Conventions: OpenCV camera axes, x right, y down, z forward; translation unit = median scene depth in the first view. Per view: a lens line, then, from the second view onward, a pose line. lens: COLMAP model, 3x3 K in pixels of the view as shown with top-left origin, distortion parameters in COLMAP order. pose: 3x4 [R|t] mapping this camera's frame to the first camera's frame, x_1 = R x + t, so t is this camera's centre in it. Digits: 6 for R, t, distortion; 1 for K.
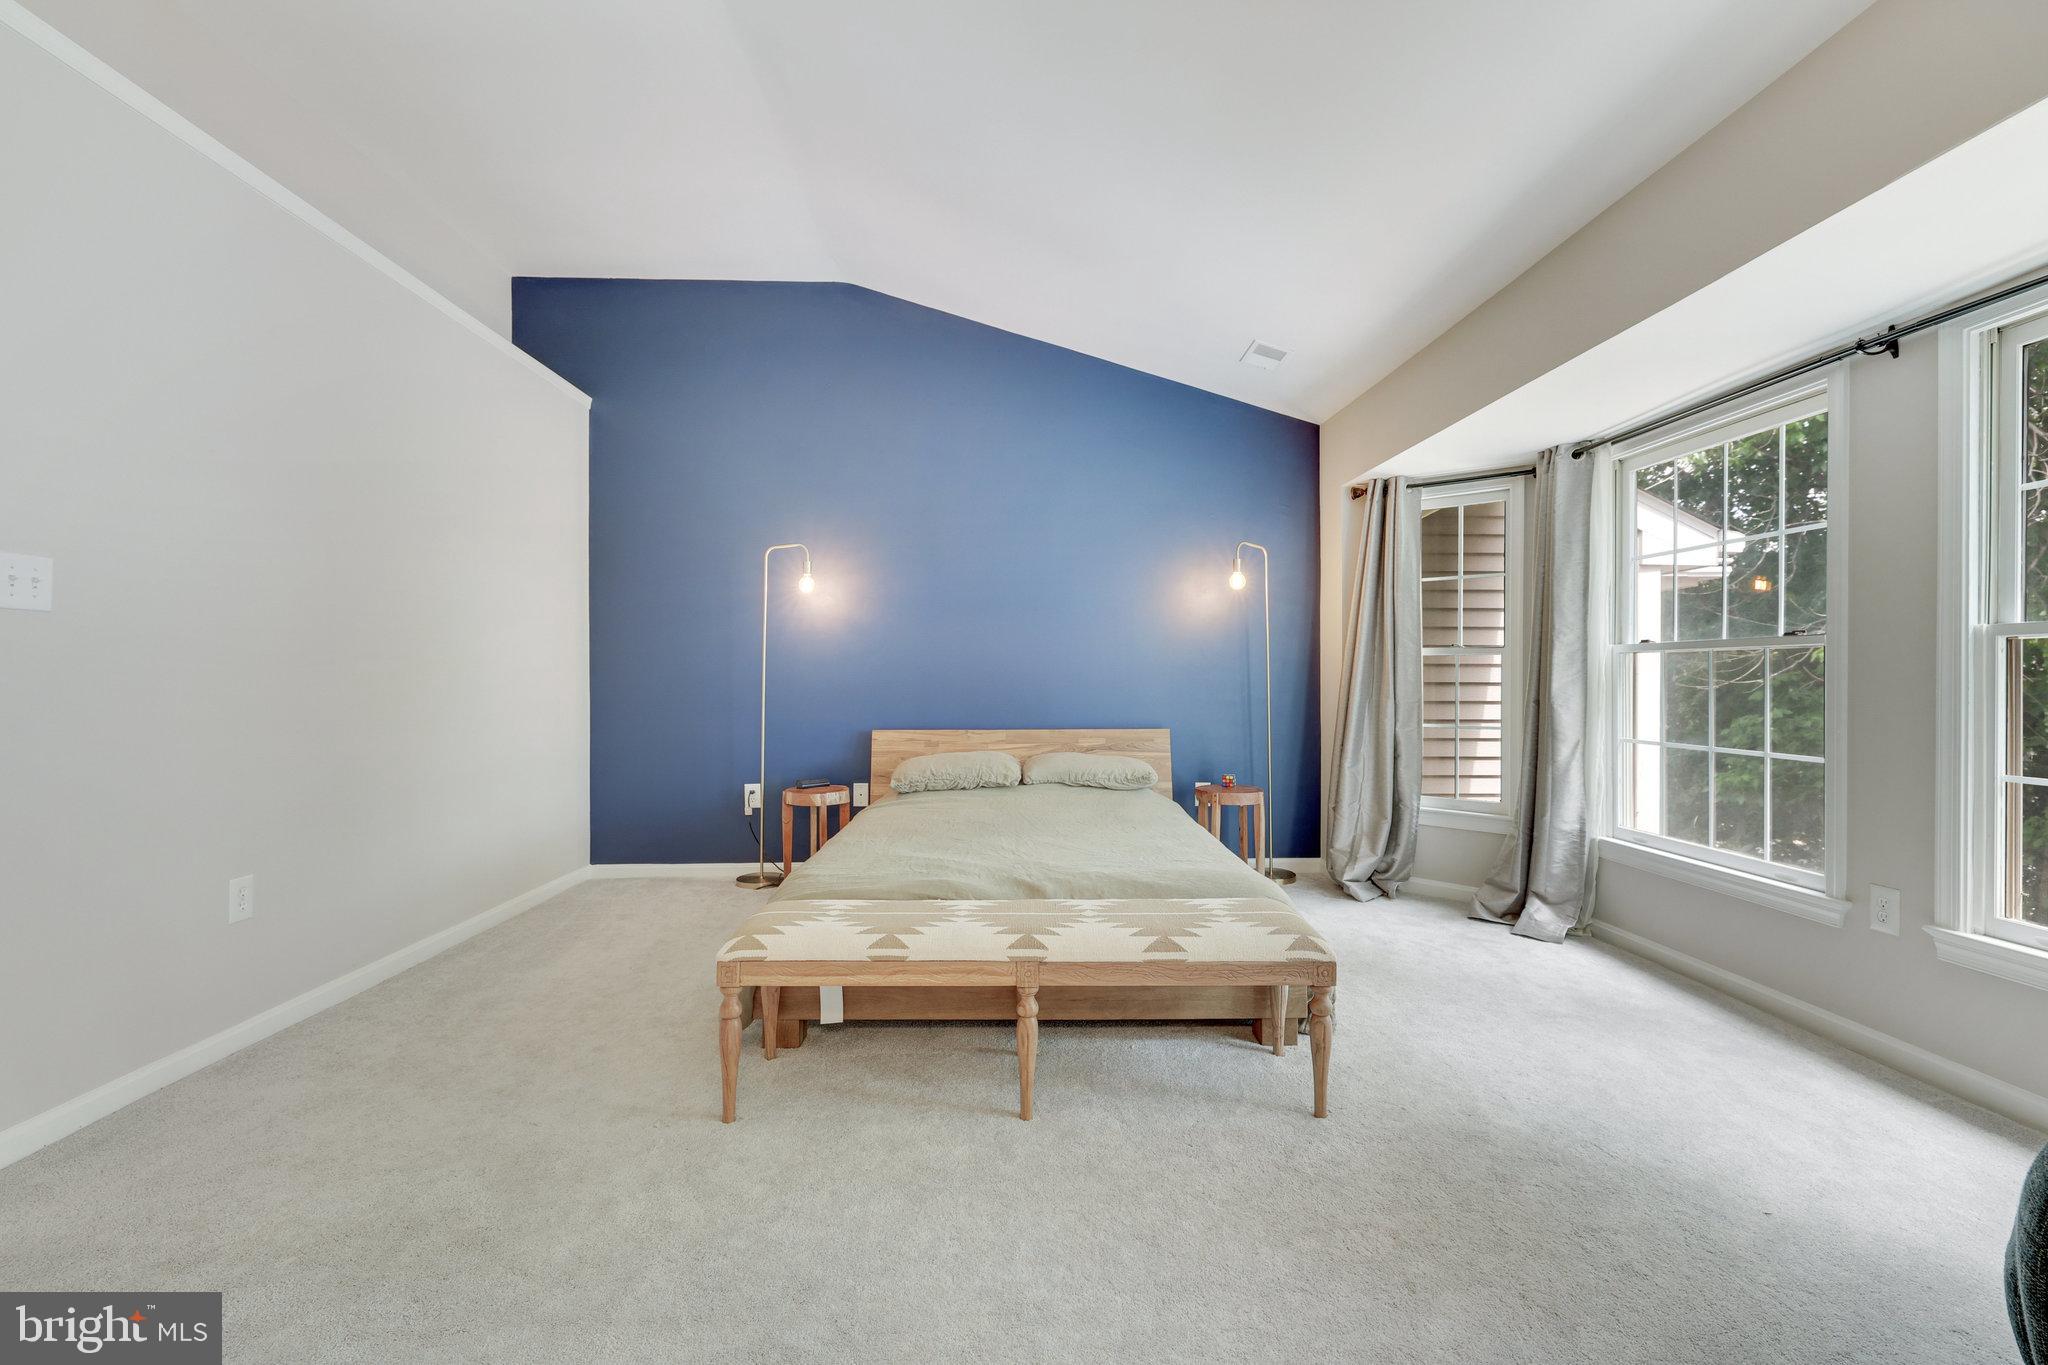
lens RADIAL K [[929.3, 0, 1024.0], [0, 929.3, 682.5], [0, 0, 1]] dist [0.001415, 0.000764]
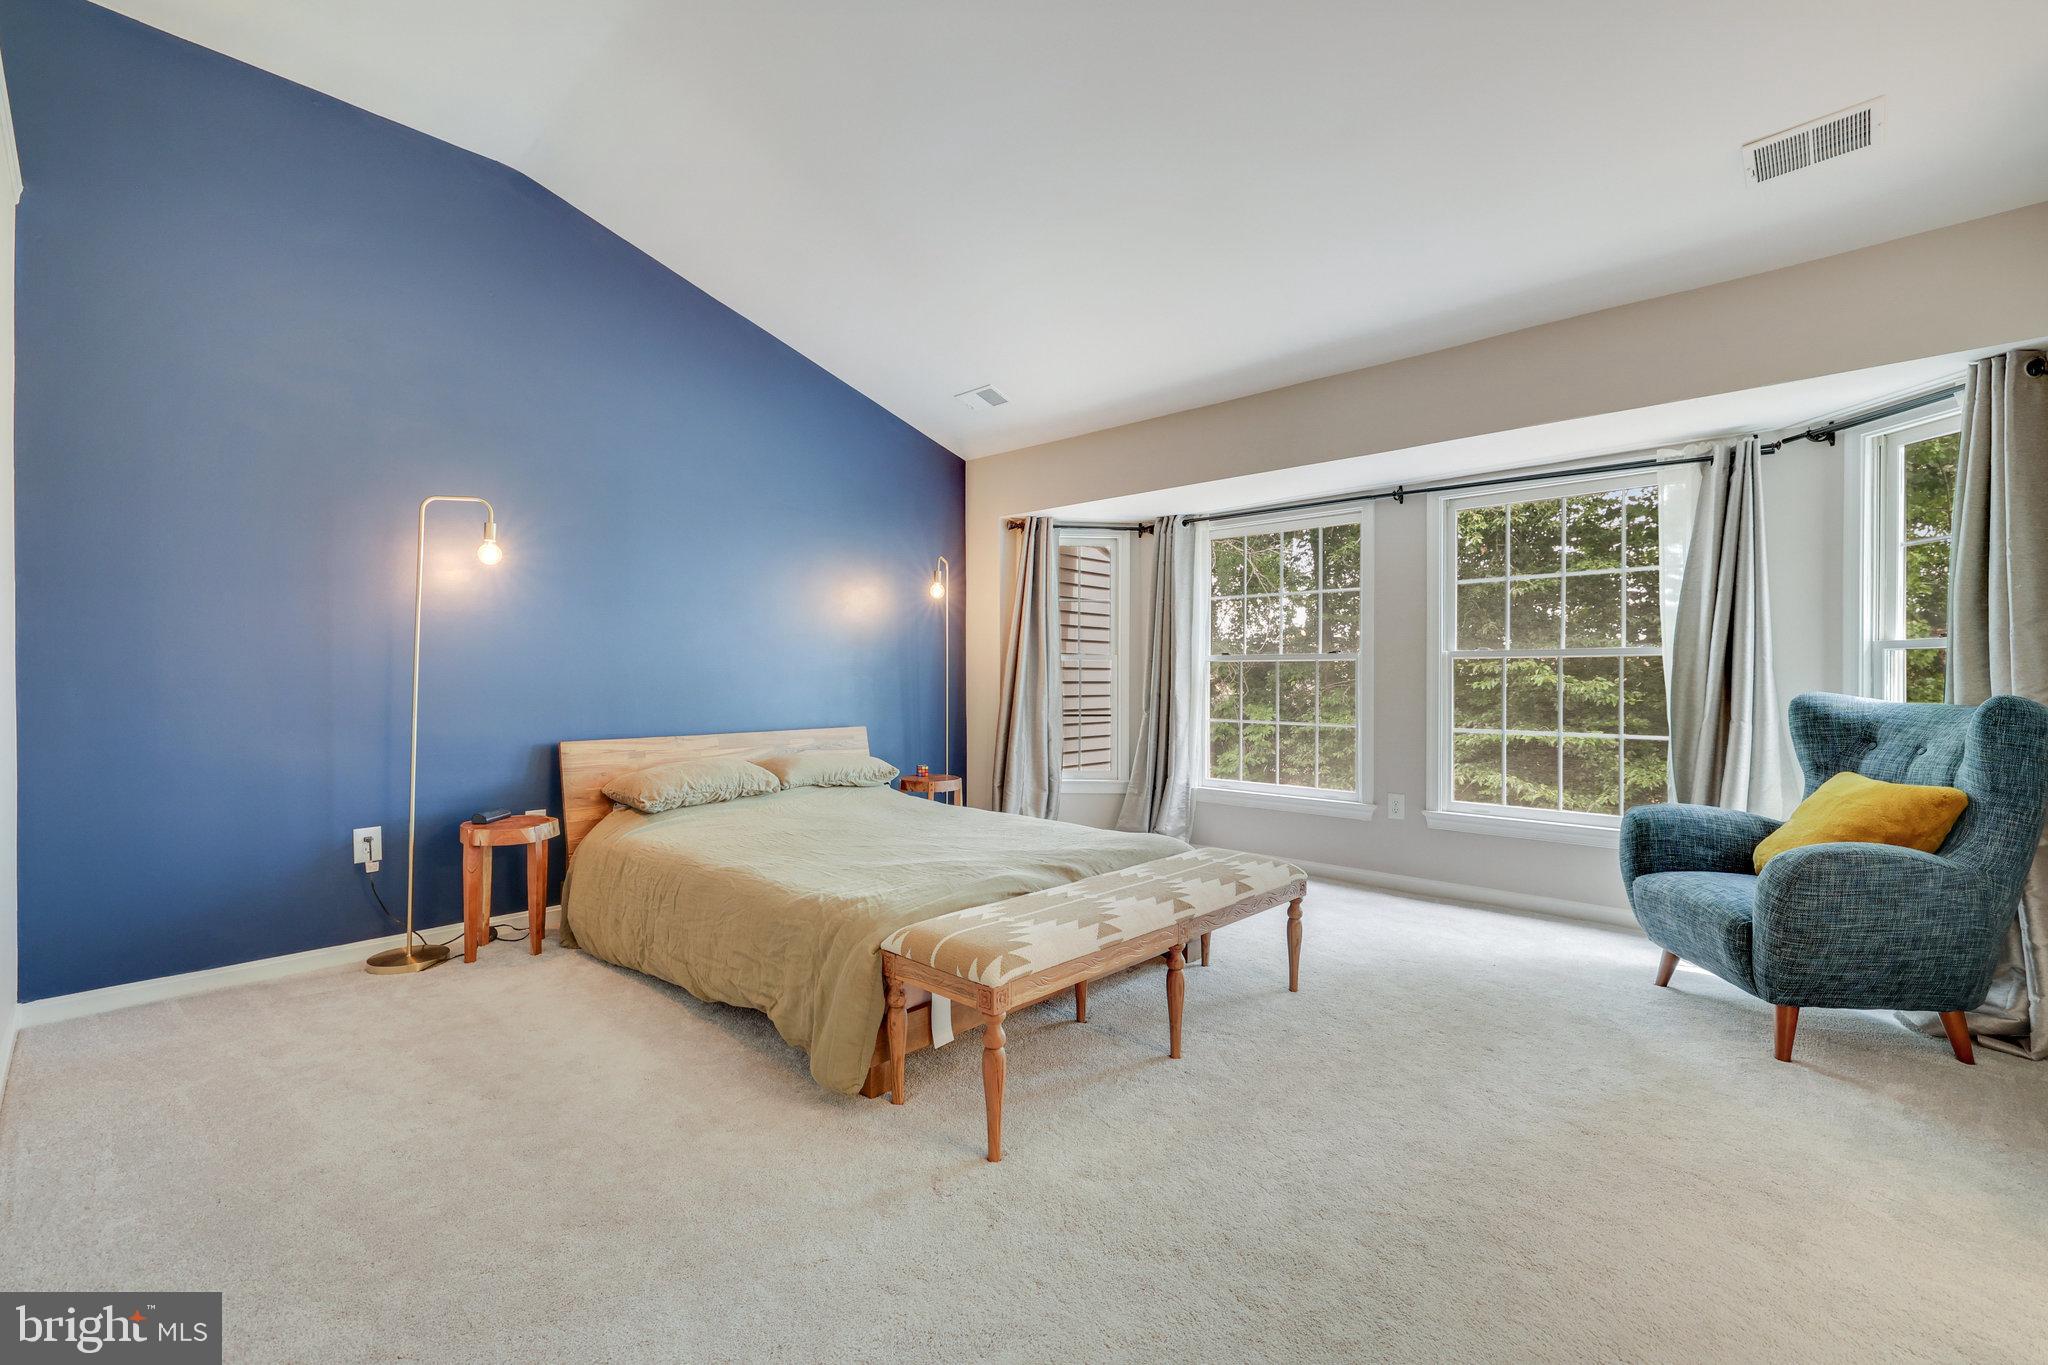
lens RADIAL K [[895.4, 0, 1024.0], [0, 895.4, 682.5], [0, 0, 1]] dist [-0.002291, 0.000132]
pose [[0.682087, -0.002515, 0.731267, -0.527800], [0.001190, 0.999997, 0.002329, -0.001553], [-0.731270, -0.000719, 0.682088, 0.209428]]
